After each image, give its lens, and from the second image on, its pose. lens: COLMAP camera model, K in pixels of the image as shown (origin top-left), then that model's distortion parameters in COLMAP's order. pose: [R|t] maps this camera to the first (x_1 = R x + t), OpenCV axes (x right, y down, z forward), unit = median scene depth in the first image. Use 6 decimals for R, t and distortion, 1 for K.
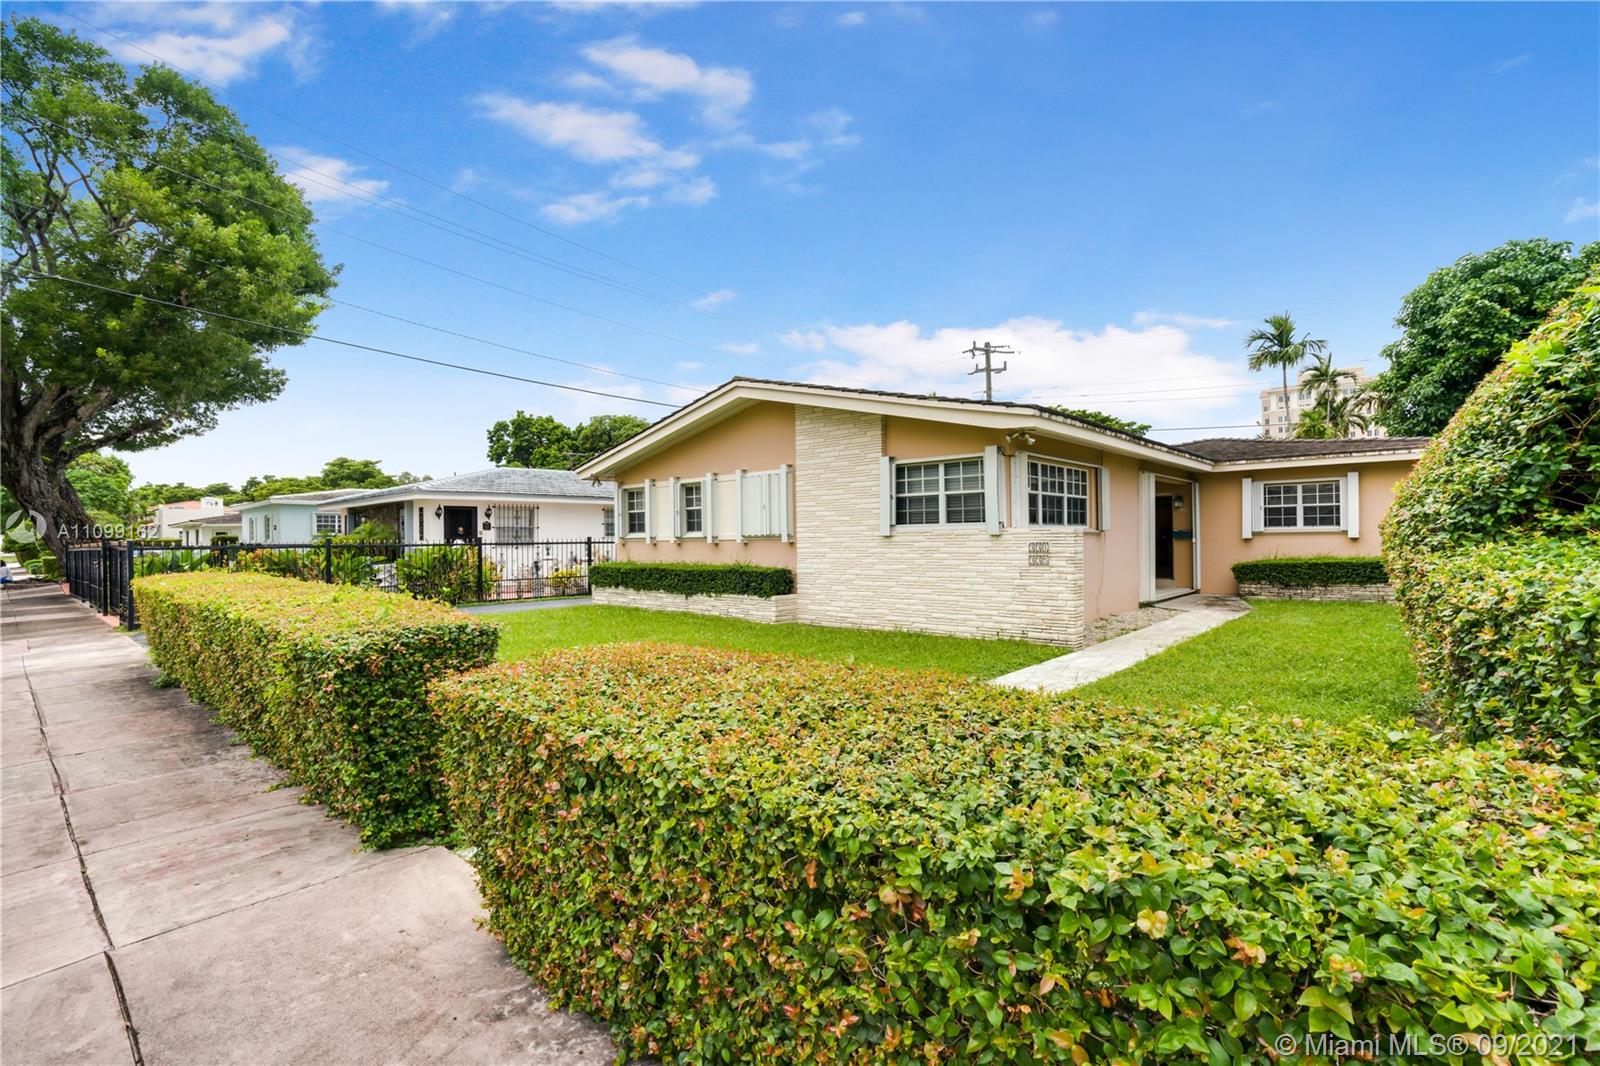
lens RADIAL K [[735.9, 0, 800.0], [0, 735.9, 533.0], [0, 0, 1]] dist [-0.062016, 0.027614]
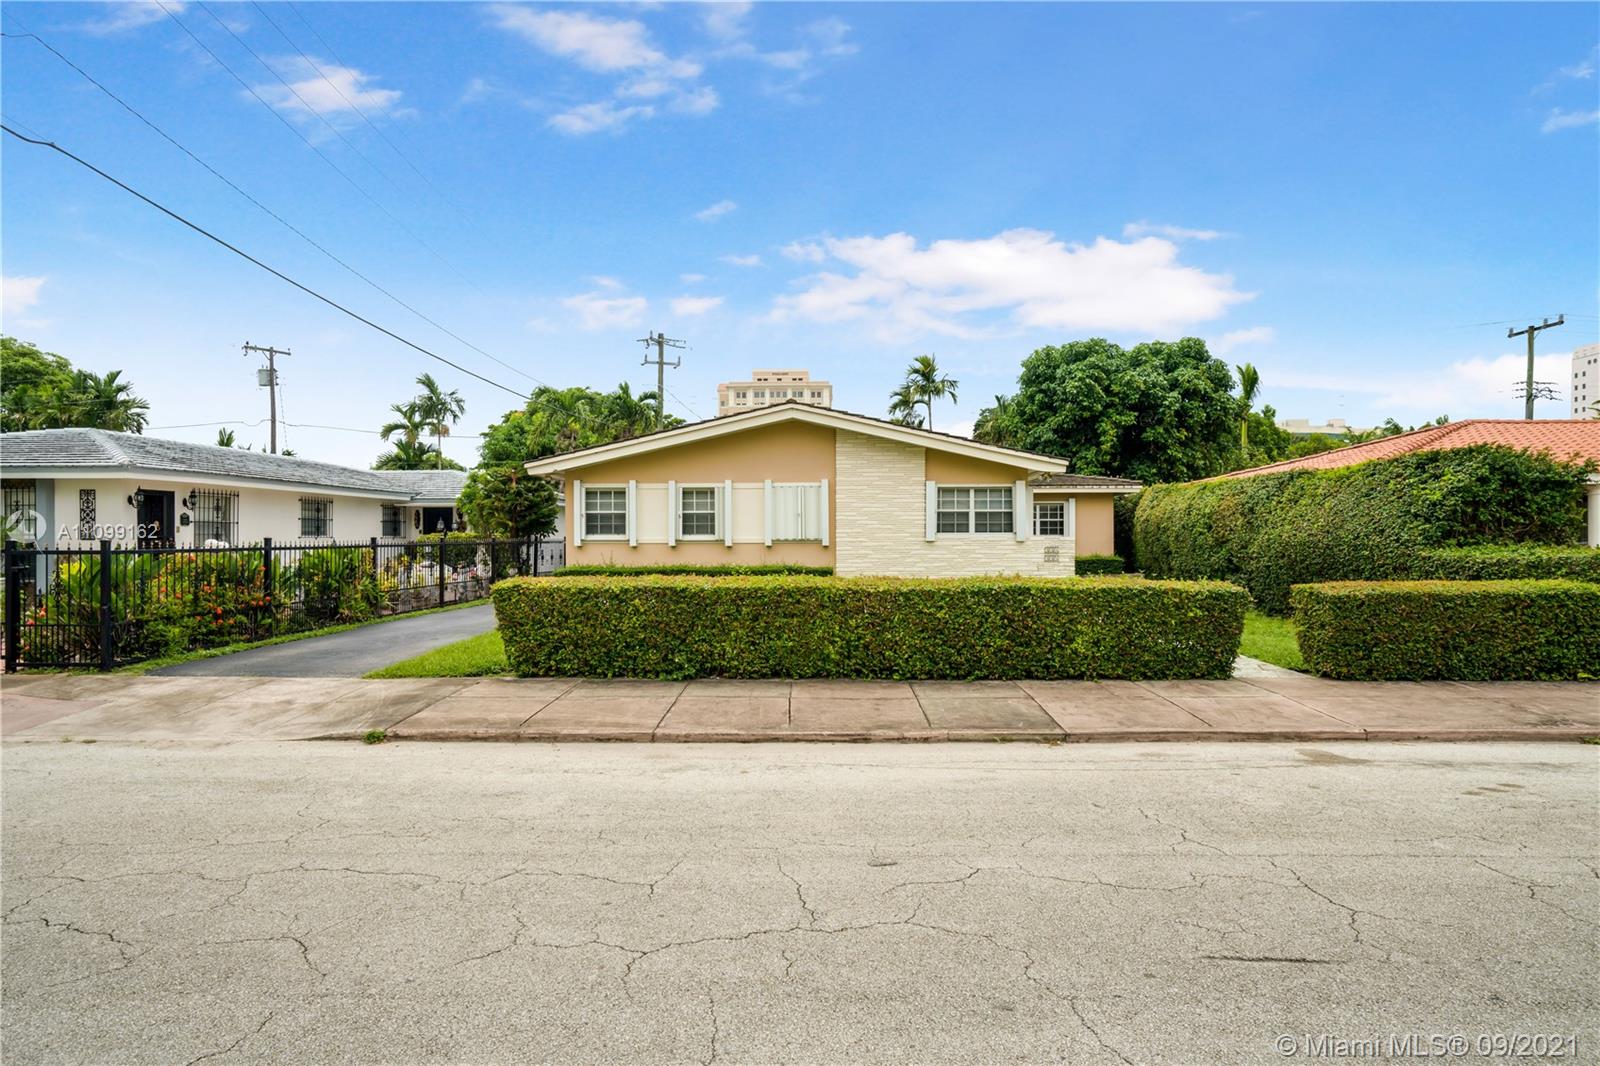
lens RADIAL K [[925.9, 0, 800.0], [0, 925.9, 533.0], [0, 0, 1]] dist [0.001063, 0.000129]
pose [[0.768893, 0.011355, 0.639277, -0.937077], [-0.012002, 0.999922, -0.003325, -0.001790], [-0.639265, -0.005116, 0.768970, -0.100953]]
